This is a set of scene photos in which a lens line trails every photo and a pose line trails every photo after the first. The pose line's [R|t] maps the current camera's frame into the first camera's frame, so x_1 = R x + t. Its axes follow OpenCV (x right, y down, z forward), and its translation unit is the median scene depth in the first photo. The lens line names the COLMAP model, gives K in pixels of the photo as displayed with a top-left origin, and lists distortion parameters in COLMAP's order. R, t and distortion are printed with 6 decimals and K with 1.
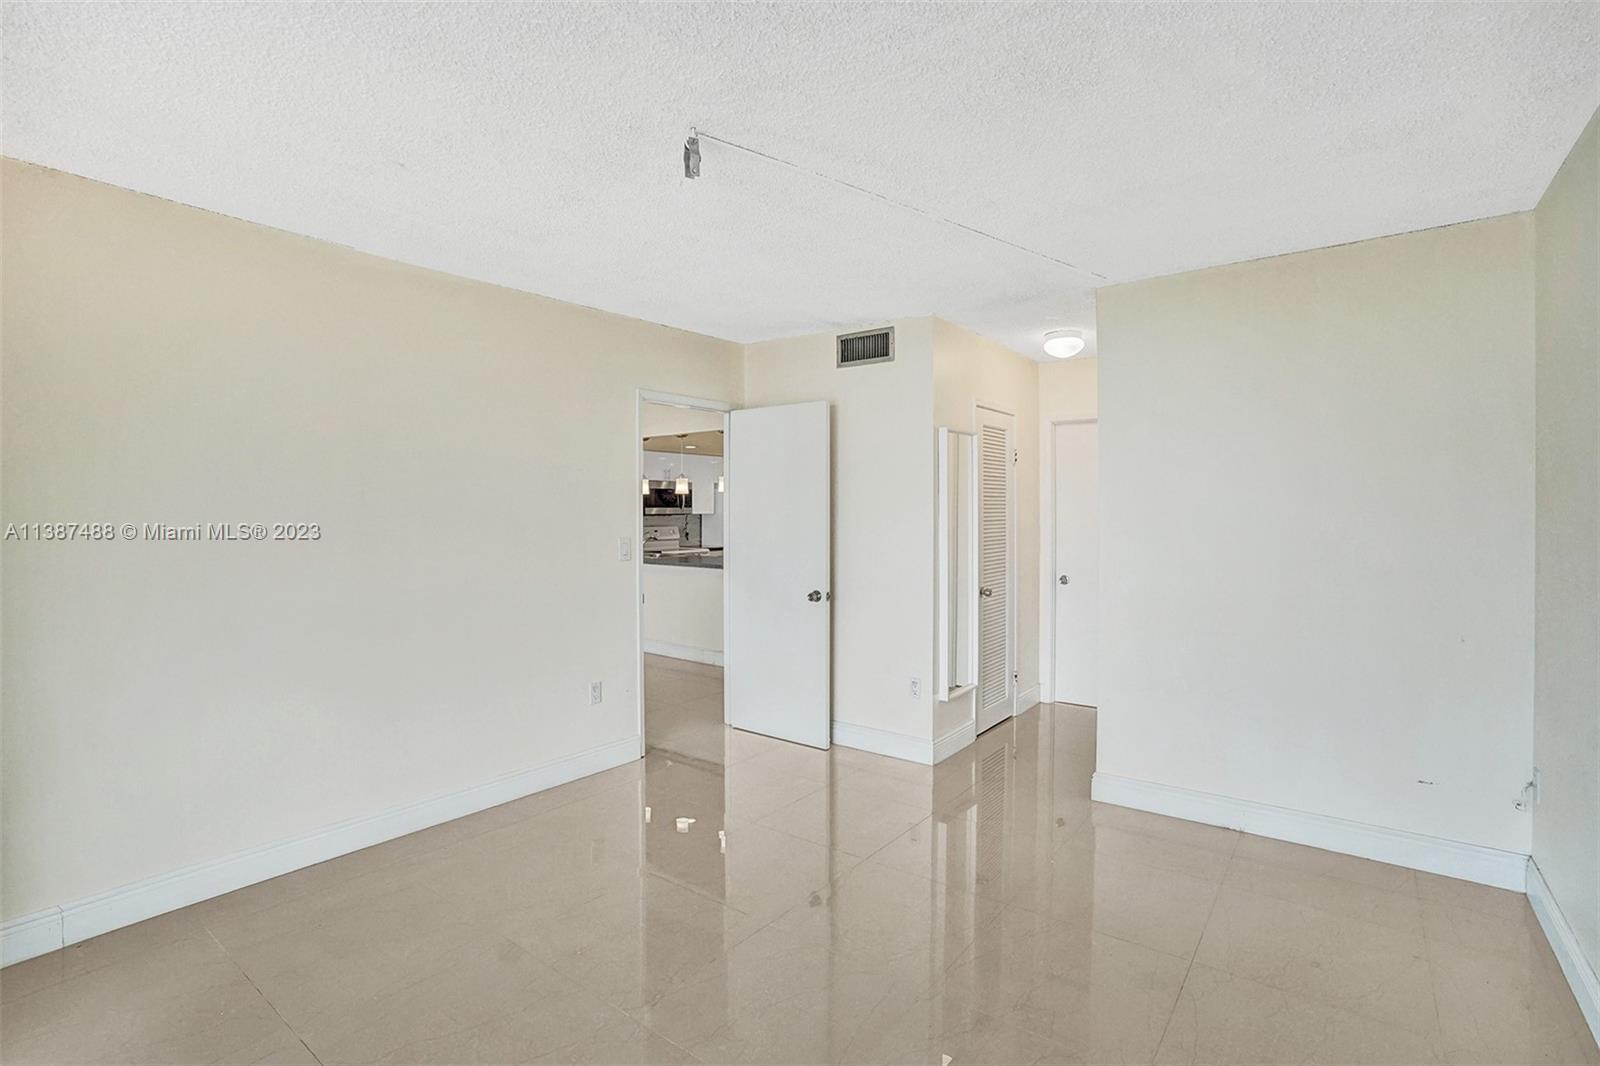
lens RADIAL K [[723.4, 0, 806.5], [0, 723.4, 525.6], [0, 0, 1]] dist [-0.003546, -0.000140]
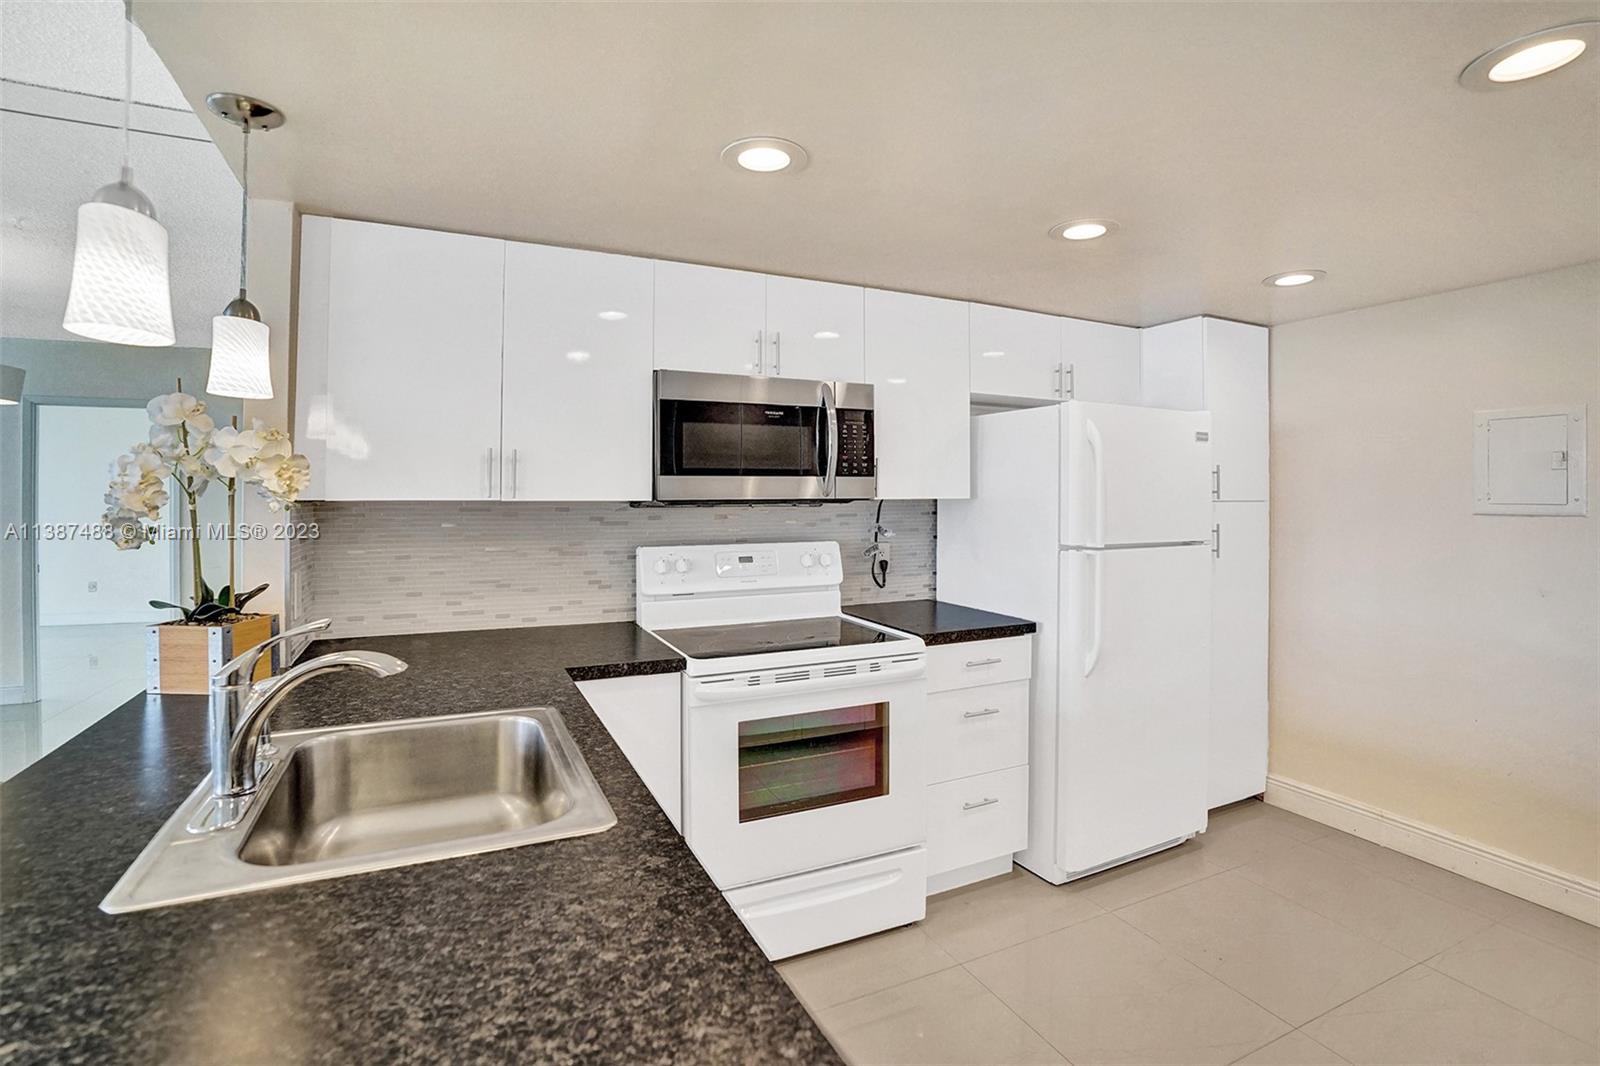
lens RADIAL K [[758.0, 0, 801.6], [0, 758.0, 499.5], [0, 0, 1]] dist [-0.053644, 0.017165]
pose [[0.883886, 0.003610, -0.467689, -0.047696], [-0.006291, 0.999972, -0.004171, -0.014822], [0.467661, 0.006629, 0.883883, 0.725510]]
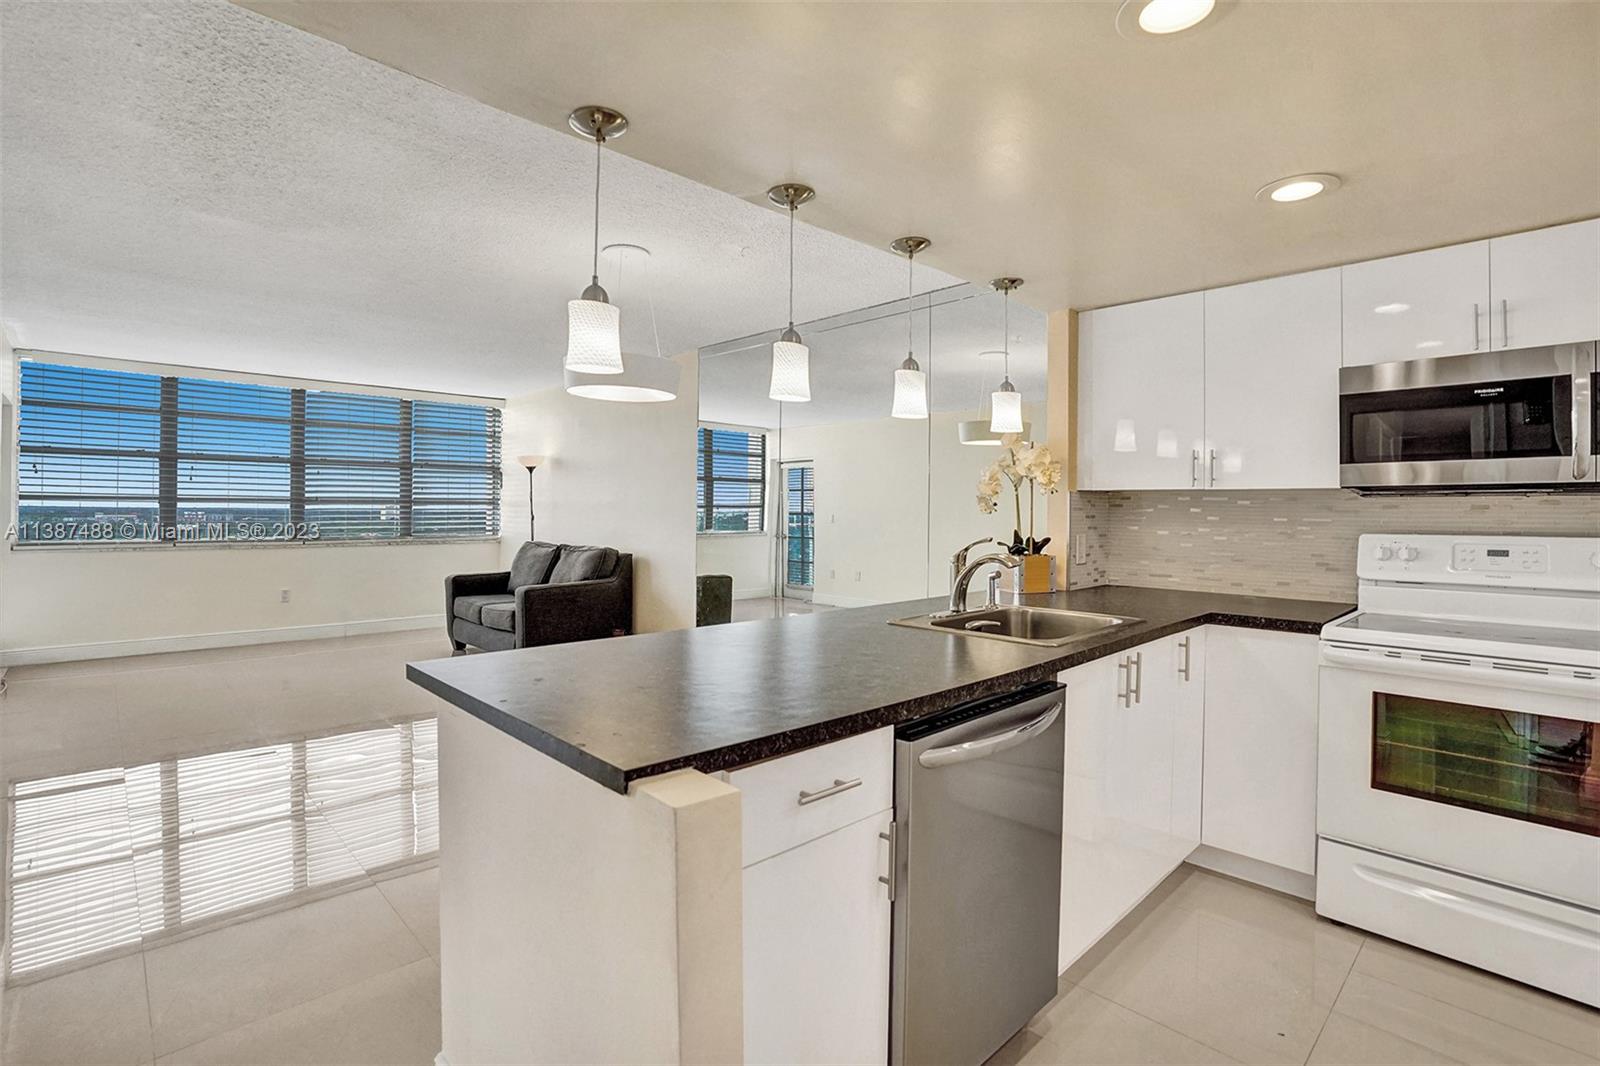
lens RADIAL K [[772.9, 0, 754.9], [0, 772.9, 512.3], [0, 0, 1]] dist [-0.048801, 0.001046]
pose [[-0.210533, -0.000493, -0.977587, 0.101902], [-0.019622, 0.999801, 0.003722, -0.003073], [0.977390, 0.019966, -0.210501, 0.772994]]
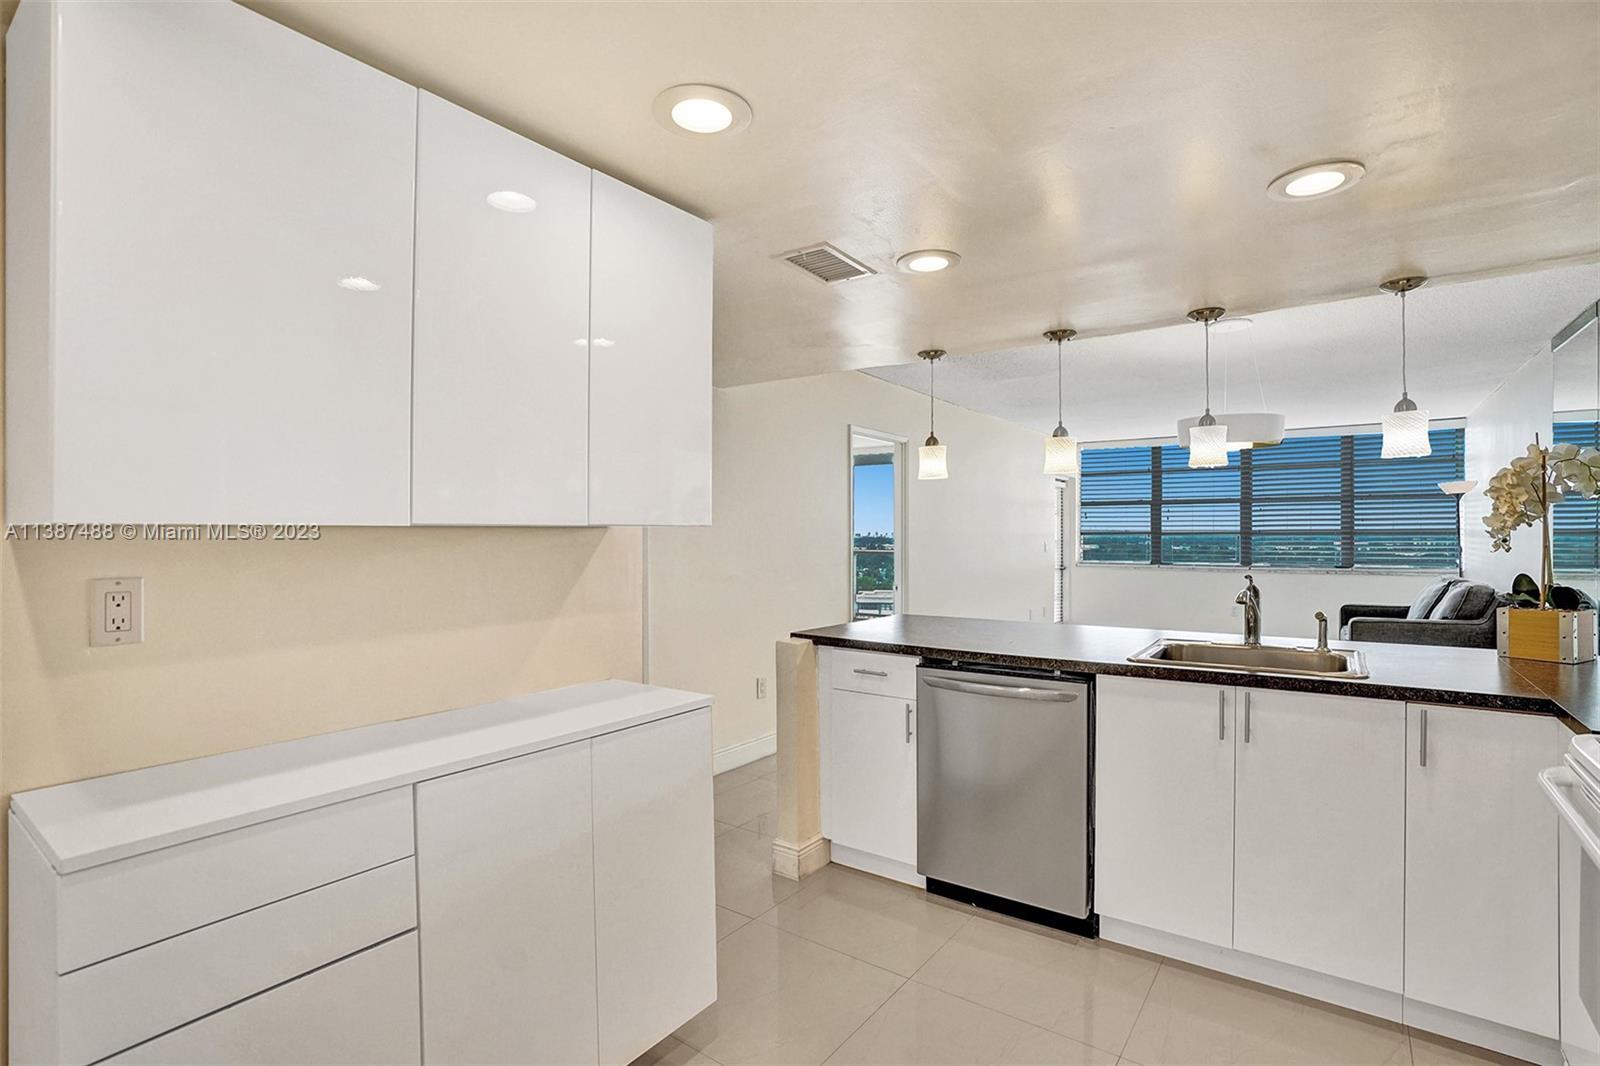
lens RADIAL K [[758.9, 0, 811.2], [0, 758.9, 537.1], [0, 0, 1]] dist [-0.070114, 0.028908]
pose [[-0.999994, 0.001518, -0.002980, -0.015034], [0.001474, 0.999889, 0.014843, -0.012740], [0.003002, 0.014838, -0.999885, 1.058126]]
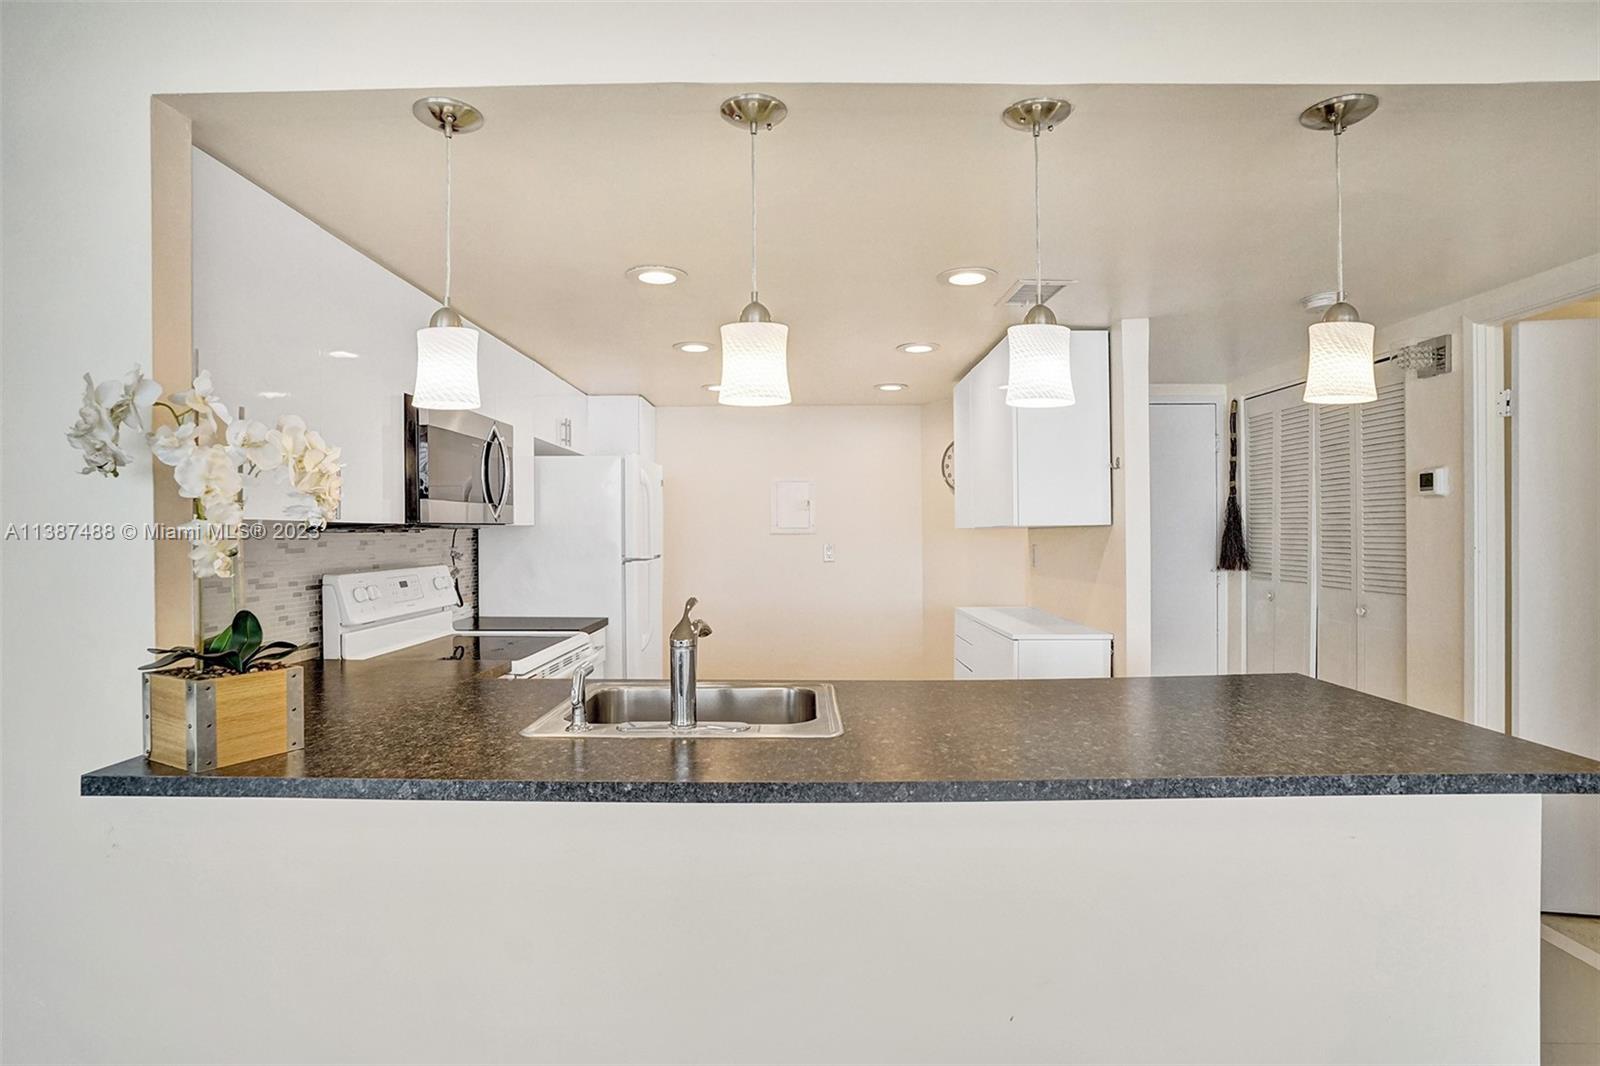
lens RADIAL K [[809.6, 0, 807.6], [0, 809.6, 536.2], [0, 0, 1]] dist [-0.021503, 0.001842]
pose [[0.807216, -0.007736, 0.590205, -0.258350], [0.011423, 0.999932, -0.002517, -0.008668], [-0.590145, 0.008774, 0.807249, 0.632150]]
